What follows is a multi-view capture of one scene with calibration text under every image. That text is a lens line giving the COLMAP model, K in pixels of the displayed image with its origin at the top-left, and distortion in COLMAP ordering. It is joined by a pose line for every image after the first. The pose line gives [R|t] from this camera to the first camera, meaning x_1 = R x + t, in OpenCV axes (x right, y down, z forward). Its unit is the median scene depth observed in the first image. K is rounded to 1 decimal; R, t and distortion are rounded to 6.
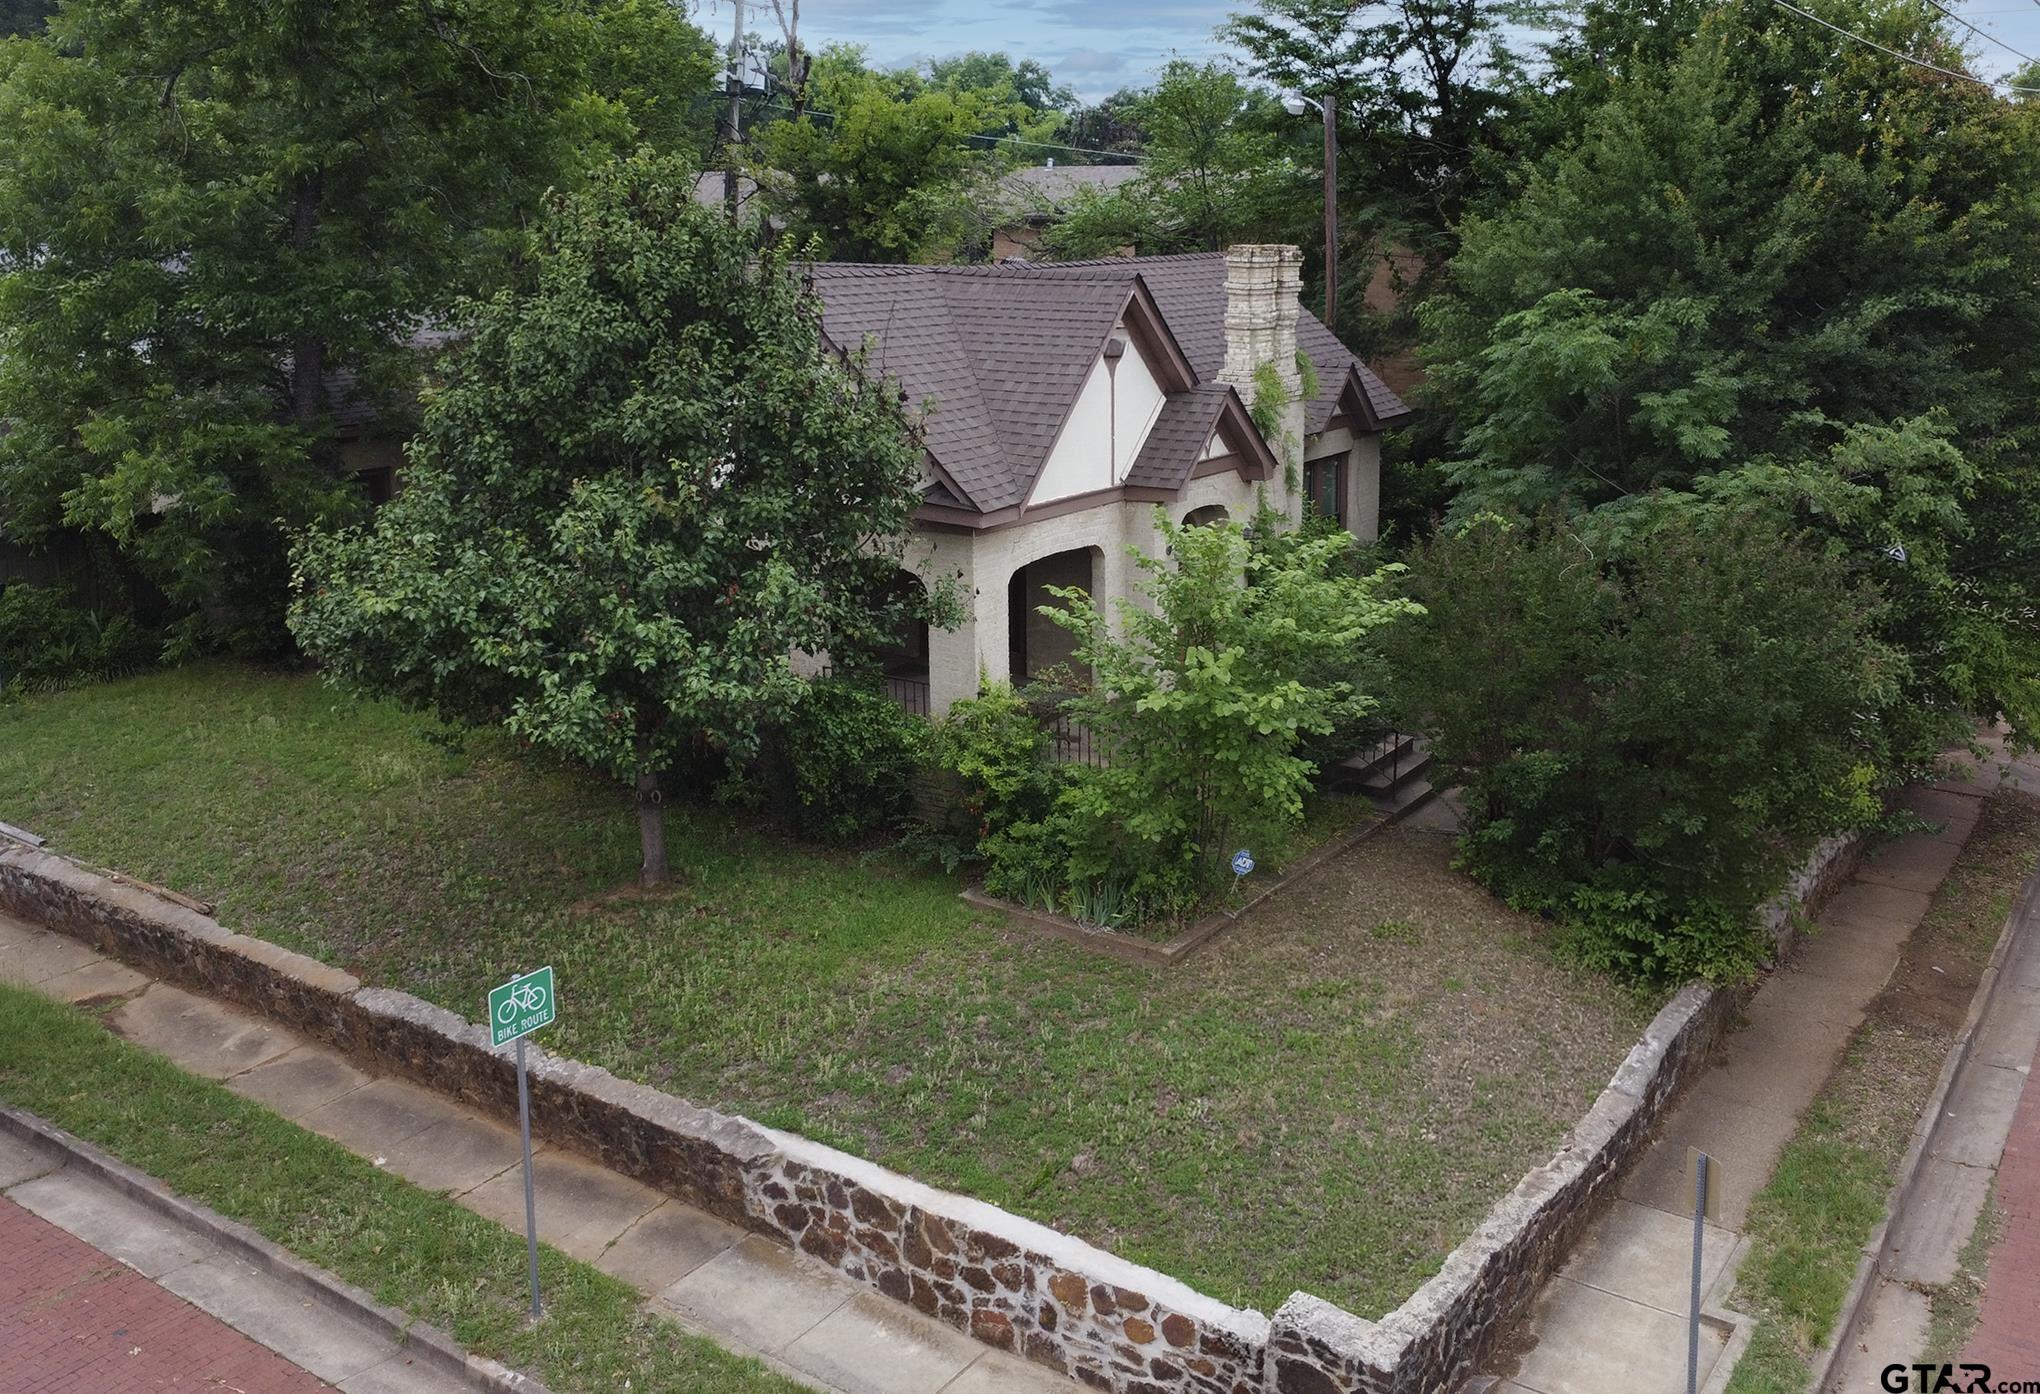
lens RADIAL K [[1825.1, 0, 1052.6], [0, 1825.1, 696.1], [0, 0, 1]] dist [-0.061152, 0.001168]
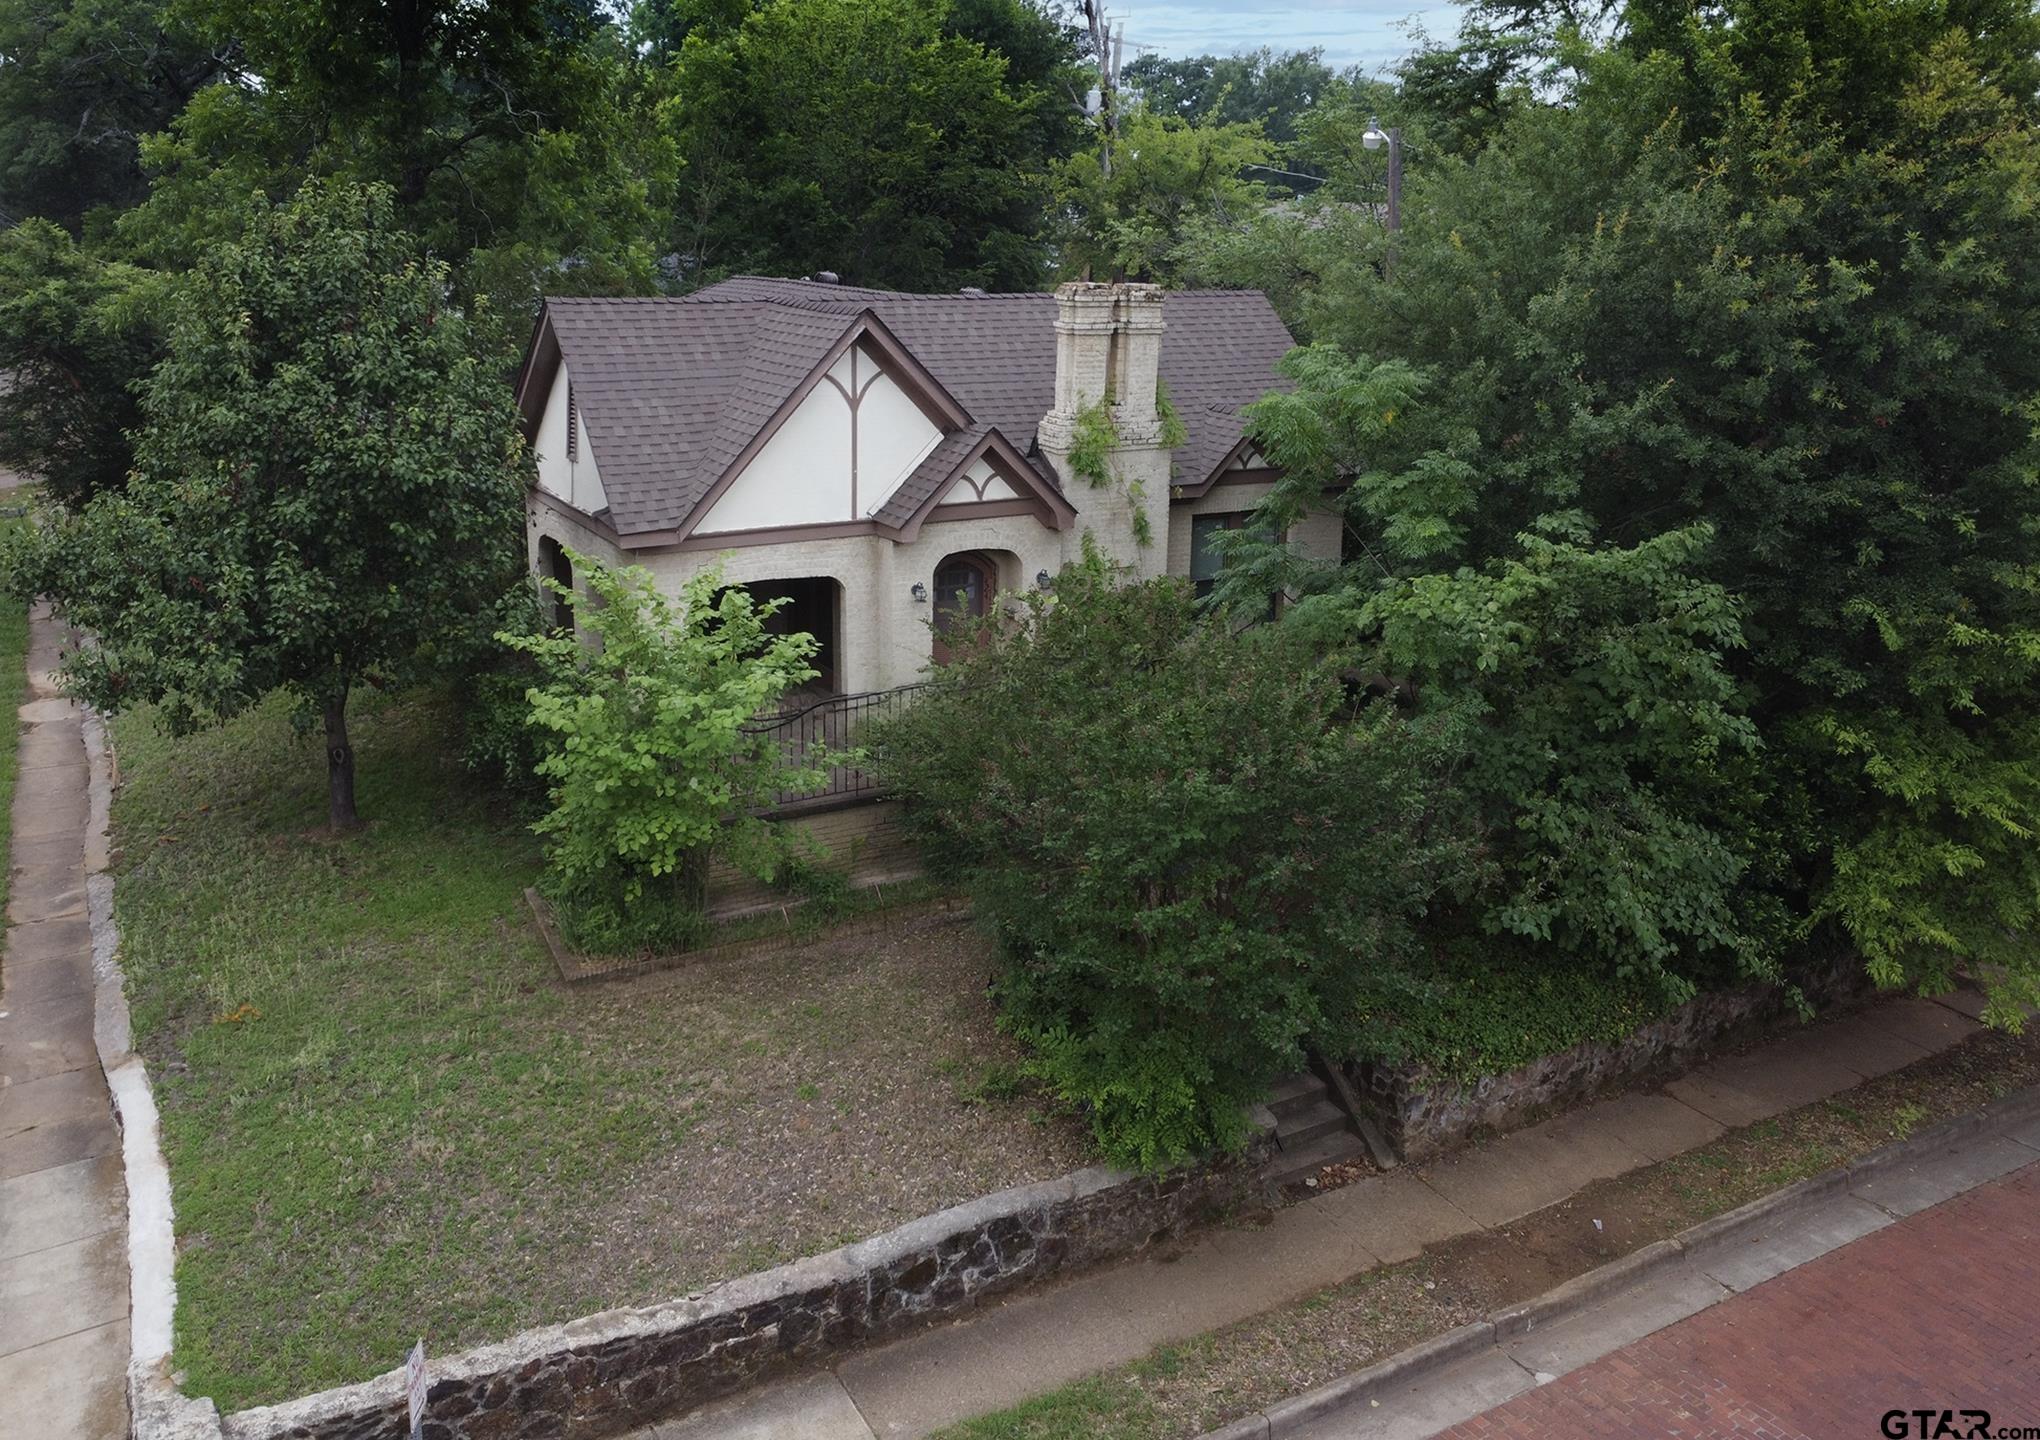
lens RADIAL K [[1625.6, 0, 1020.0], [0, 1625.6, 720.0], [0, 0, 1]] dist [-0.249311, 0.480355]
pose [[0.893133, 0.149676, -0.424159, 0.641187], [-0.134935, 0.988735, 0.064775, -0.097951], [0.429076, -0.000618, 0.903268, 0.313043]]
